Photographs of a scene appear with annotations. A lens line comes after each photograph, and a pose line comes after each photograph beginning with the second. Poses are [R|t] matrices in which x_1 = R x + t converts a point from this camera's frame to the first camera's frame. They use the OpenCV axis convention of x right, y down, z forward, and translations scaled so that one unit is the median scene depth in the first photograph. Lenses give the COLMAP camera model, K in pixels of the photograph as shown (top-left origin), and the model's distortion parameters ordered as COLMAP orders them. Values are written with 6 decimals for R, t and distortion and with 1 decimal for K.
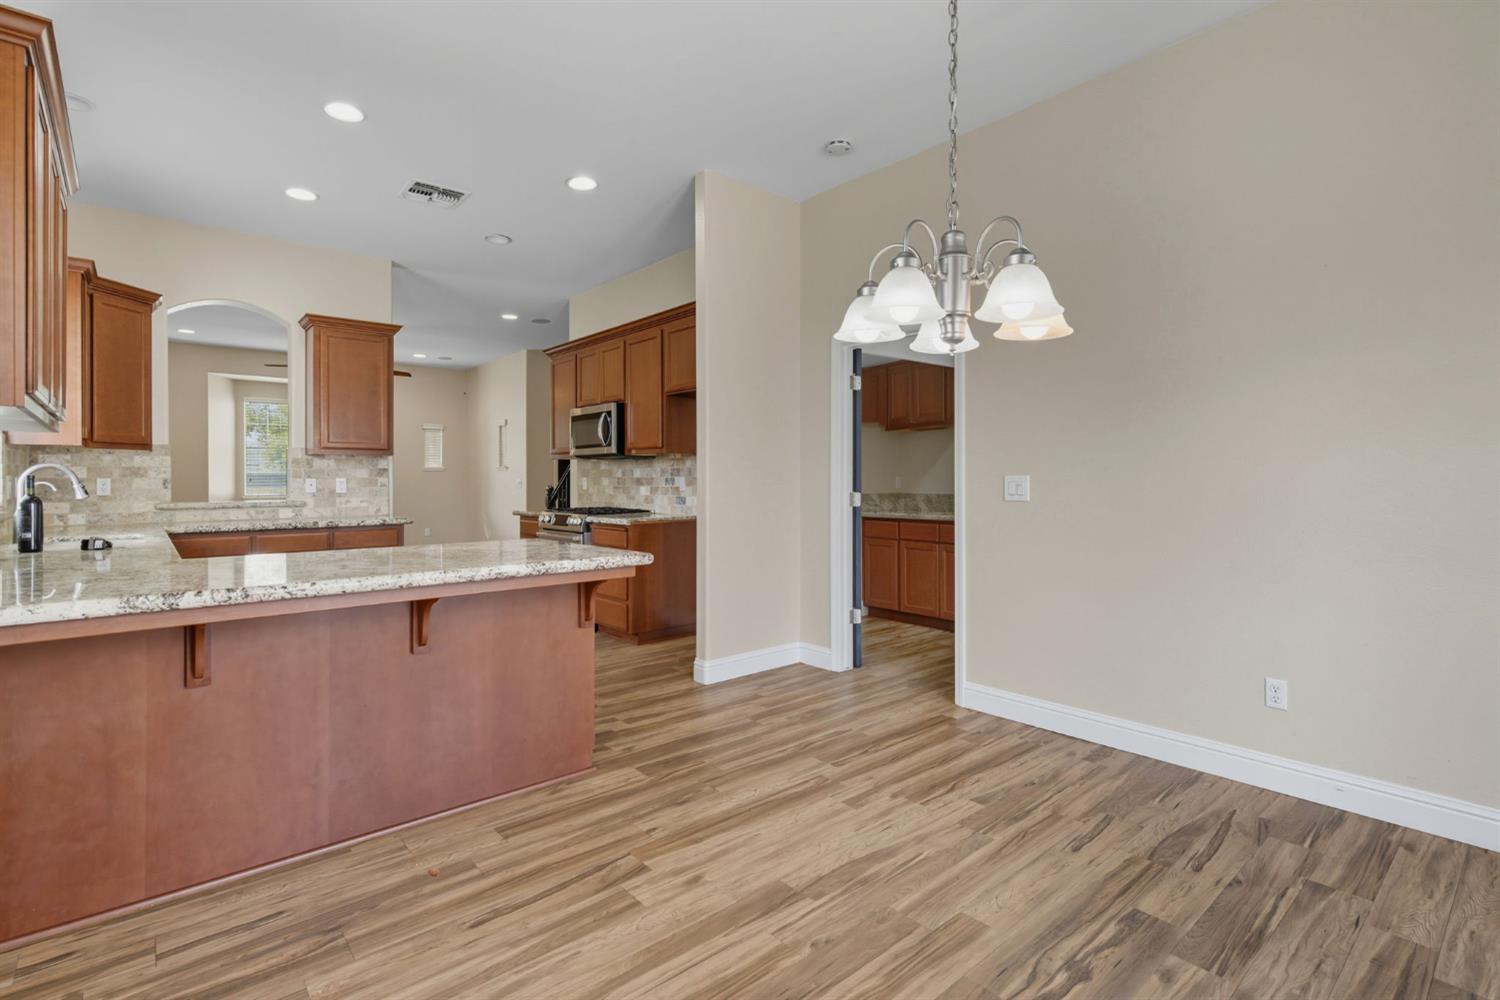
lens RADIAL K [[708.2, 0, 749.7], [0, 708.2, 478.3], [0, 0, 1]] dist [0.000159, -0.000287]
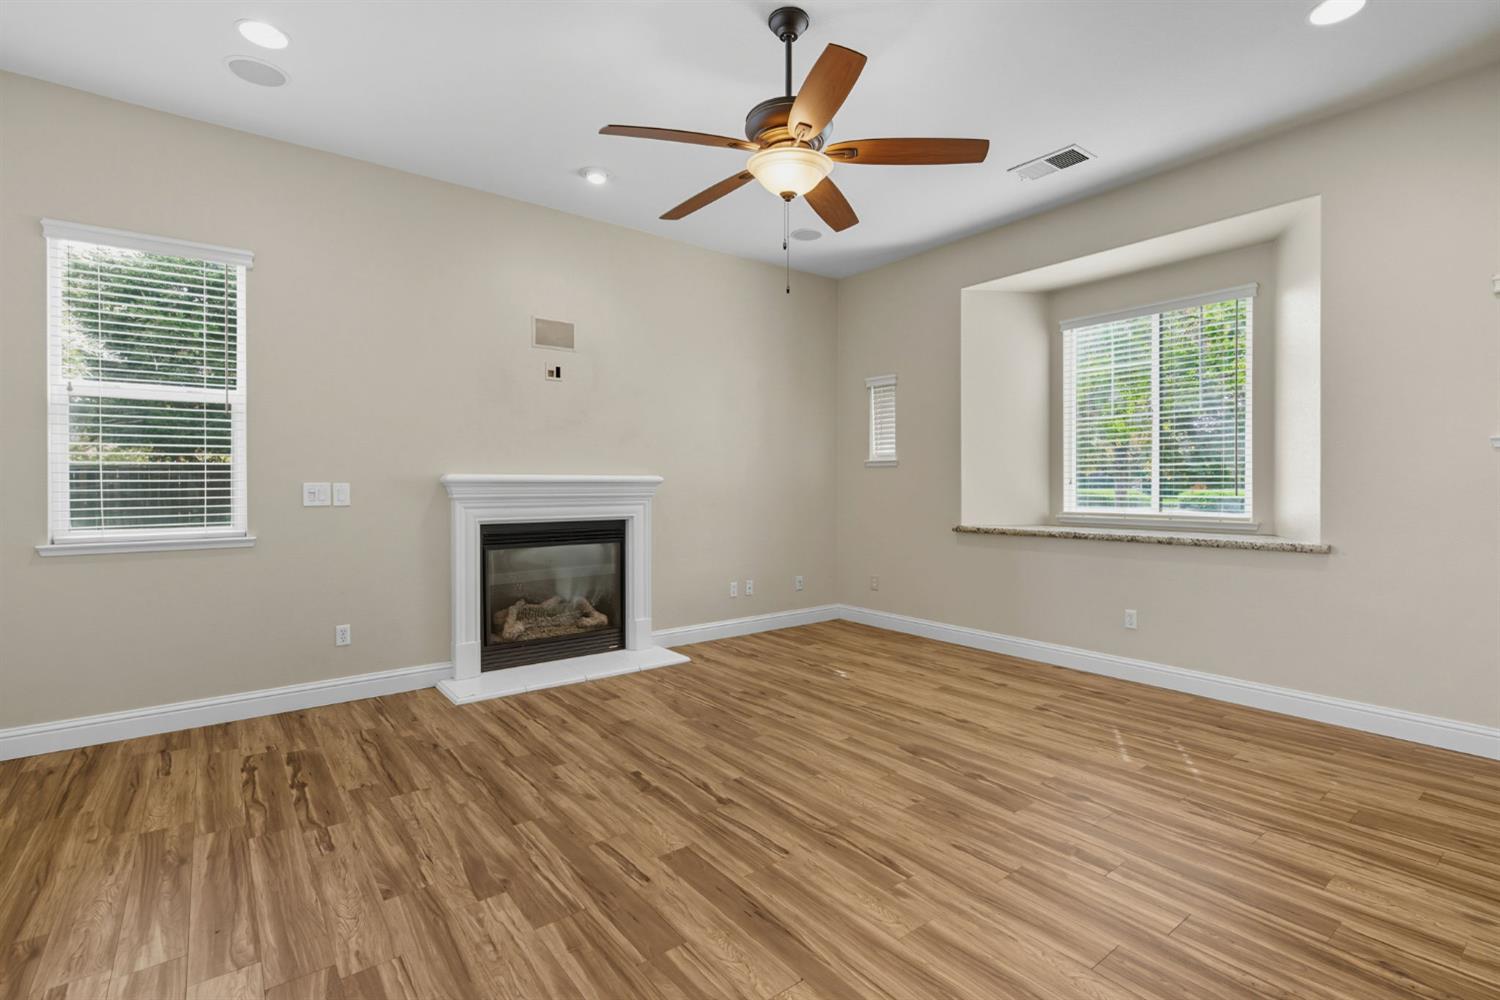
lens RADIAL K [[690.1, 0, 745.2], [0, 690.1, 492.4], [0, 0, 1]] dist [0.001099, -0.000452]
pose [[-0.058749, 0.012170, -0.998199, -0.432040], [0.005013, 0.999917, 0.011895, 0.006262], [0.998260, -0.004305, -0.058805, 1.739855]]
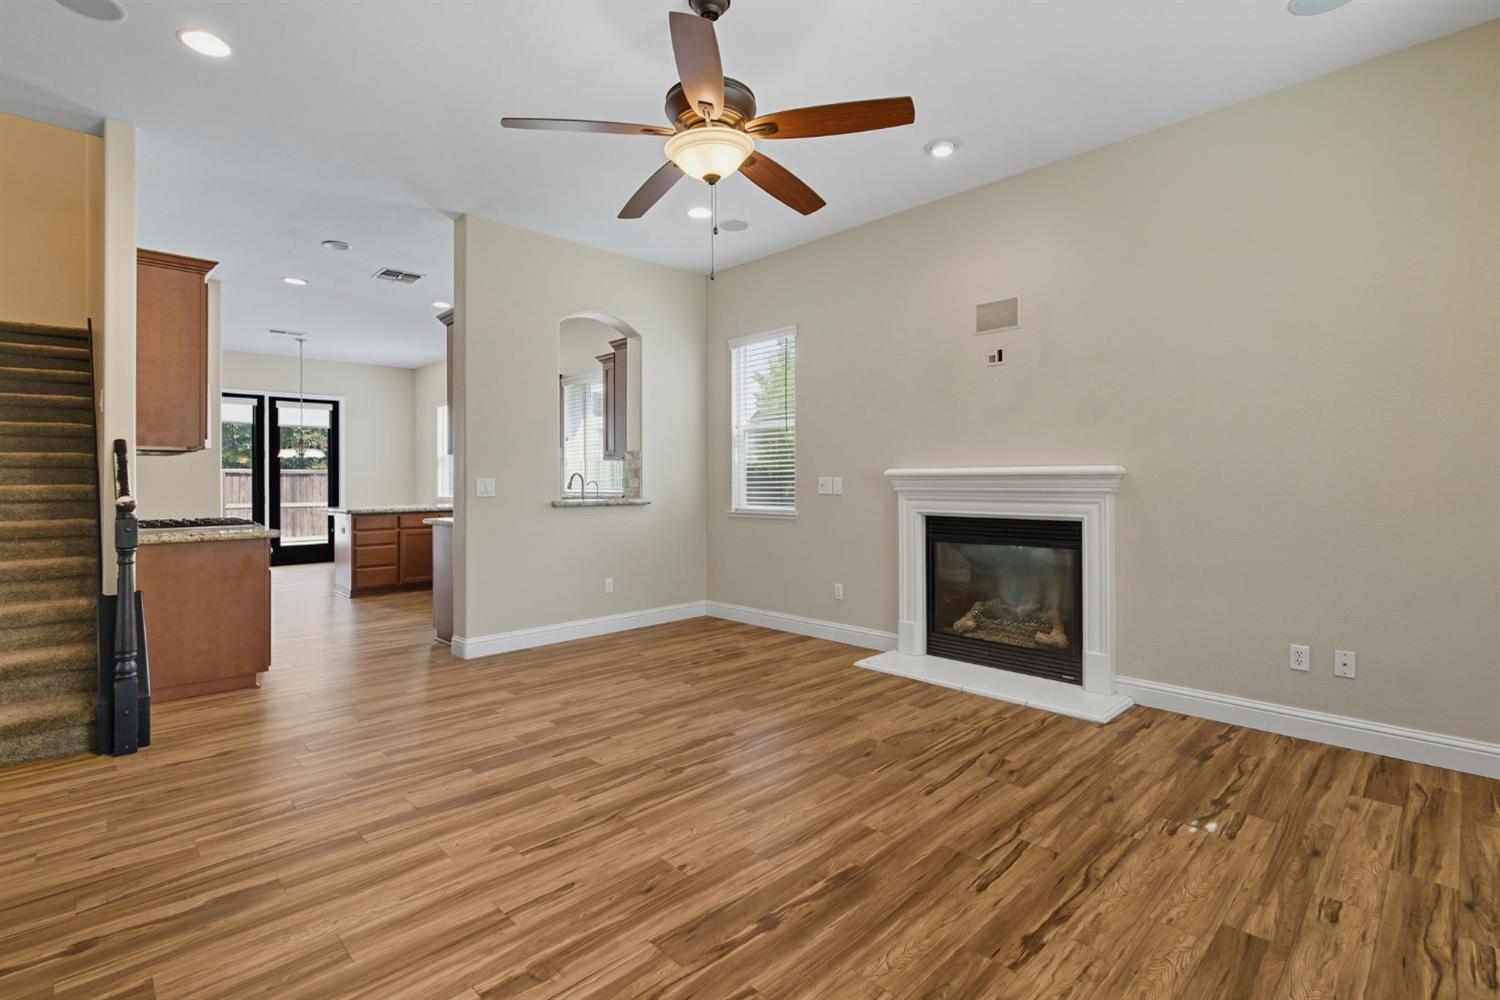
lens RADIAL K [[697.4, 0, 745.6], [0, 697.4, 482.9], [0, 0, 1]] dist [0.003643, -0.000649]
pose [[-0.998423, 0.007880, -0.055576, -1.002652], [0.007828, 0.999969, 0.001163, 0.008137], [0.055583, 0.000726, -0.998454, 2.297430]]
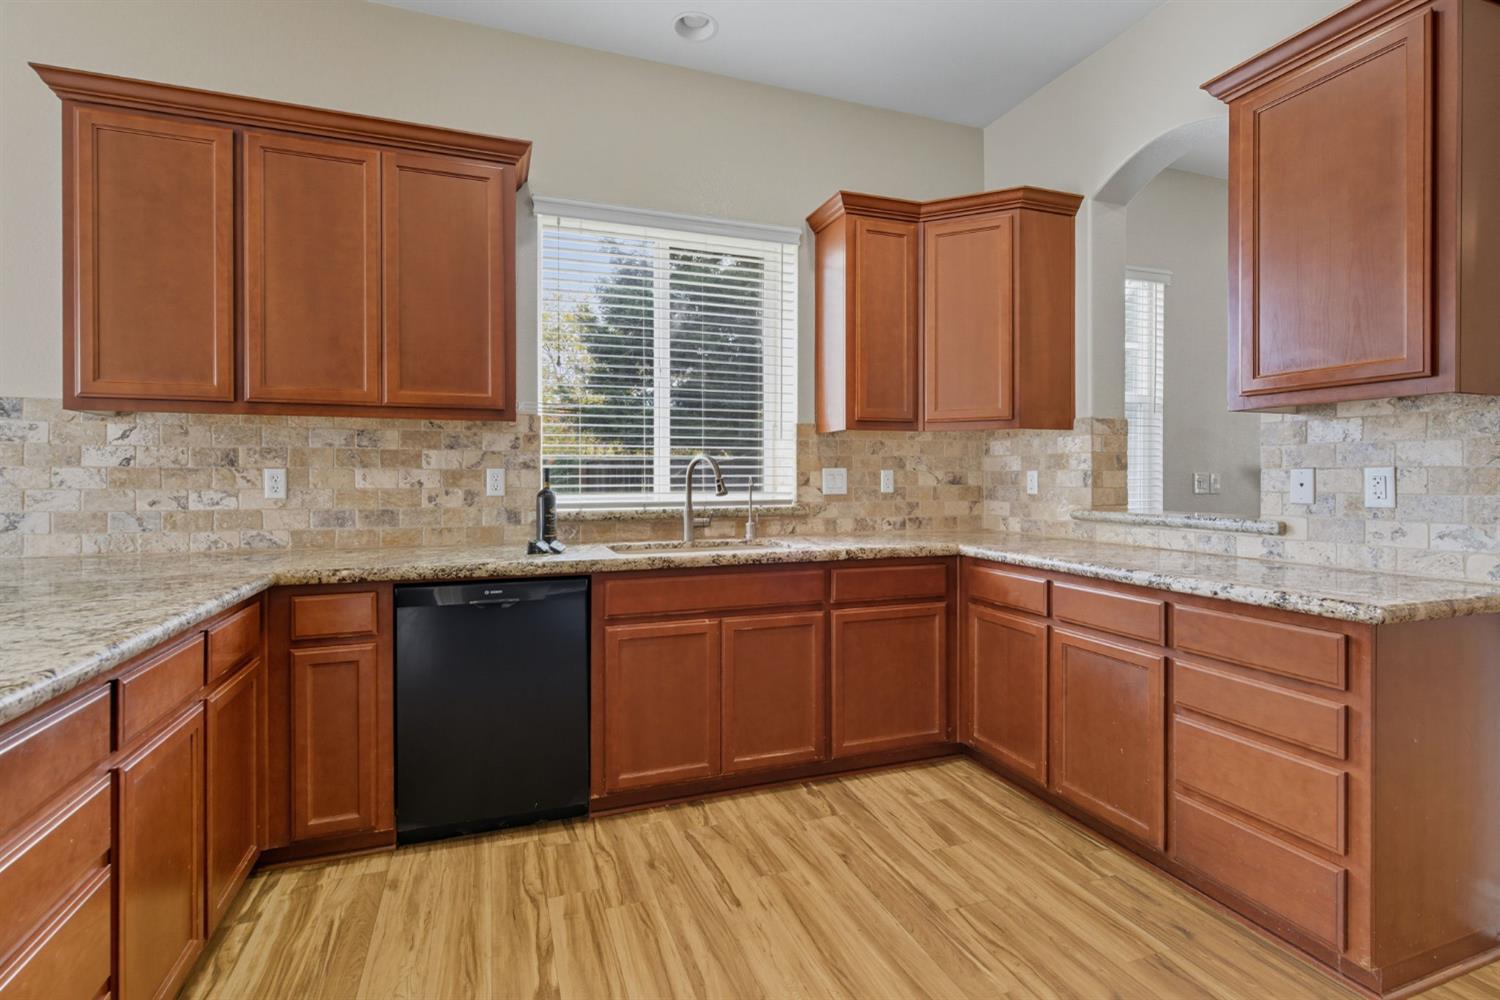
lens RADIAL K [[705.6, 0, 744.8], [0, 705.6, 480.2], [0, 0, 1]] dist [0.003289, -0.000737]
pose [[-0.355314, 0.008917, -0.934705, -0.135222], [0.001828, 0.999959, 0.008844, 0.002755], [0.934745, 0.001433, -0.355315, 0.974076]]
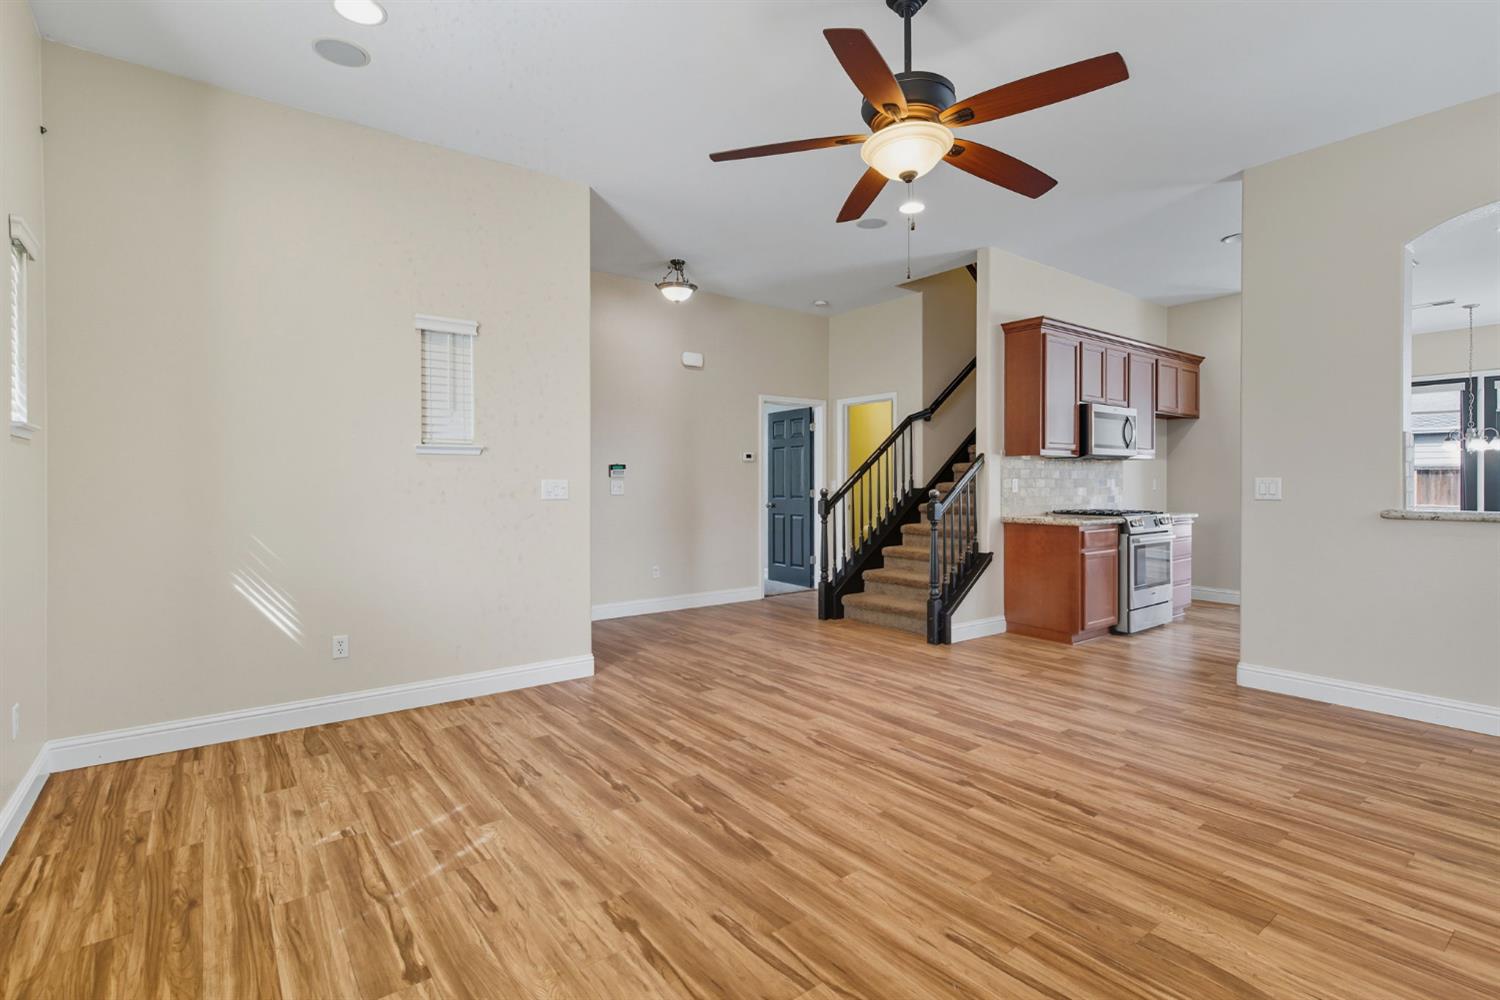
lens RADIAL K [[709.7, 0, 749.1], [0, 709.7, 483.3], [0, 0, 1]] dist [0.004417, -0.000430]
pose [[0.060369, 0.001304, 0.998175, -1.576145], [-0.001859, 0.999998, -0.001194, 0.009517], [-0.998174, -0.001783, 0.060371, 1.834010]]
